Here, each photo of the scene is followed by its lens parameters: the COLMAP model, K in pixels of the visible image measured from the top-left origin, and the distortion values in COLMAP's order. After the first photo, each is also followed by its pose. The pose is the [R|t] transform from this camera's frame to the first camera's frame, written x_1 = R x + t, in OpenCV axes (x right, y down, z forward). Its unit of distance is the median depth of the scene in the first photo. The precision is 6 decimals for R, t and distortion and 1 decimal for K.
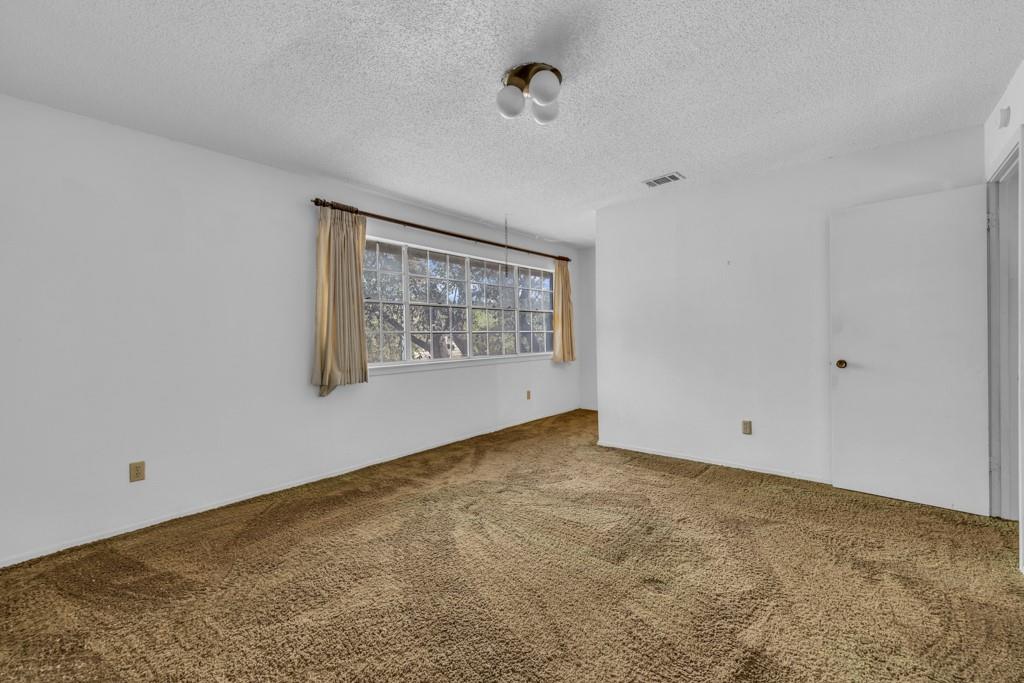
lens RADIAL K [[432.9, 0, 505.6], [0, 432.9, 339.0], [0, 0, 1]] dist [0.002788, 0.000510]
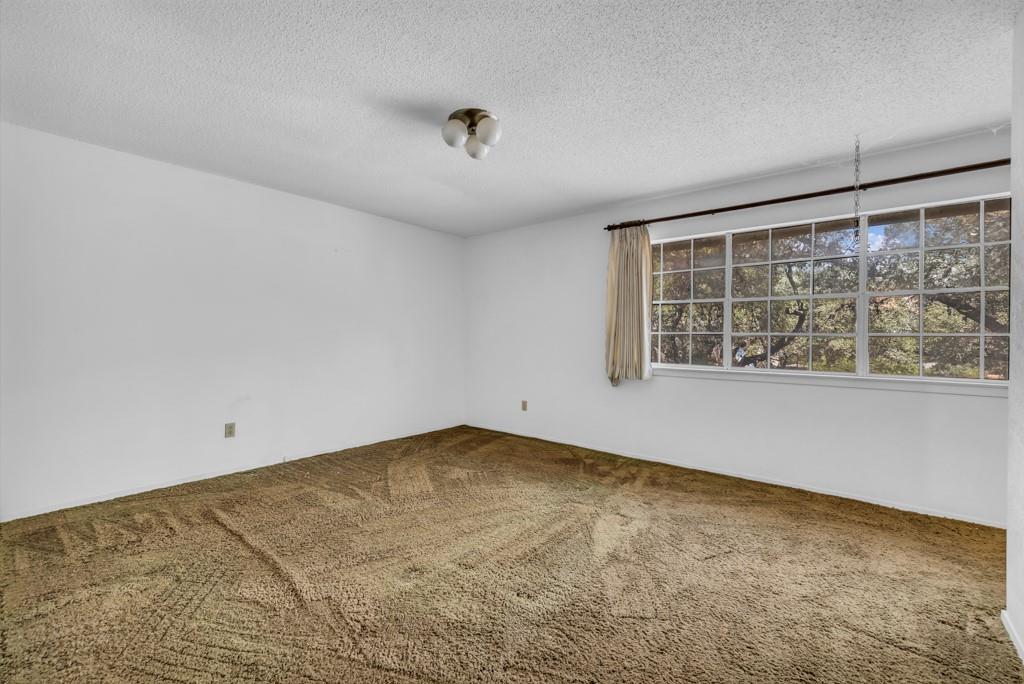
lens RADIAL K [[432.9, 0, 505.6], [0, 432.9, 339.5], [0, 0, 1]] dist [0.002788, 0.000510]
pose [[0.002868, 0.014633, -0.999889, 0.750931], [-0.012169, 0.999819, 0.014597, -0.012296], [0.999922, 0.012125, 0.003045, 0.660450]]
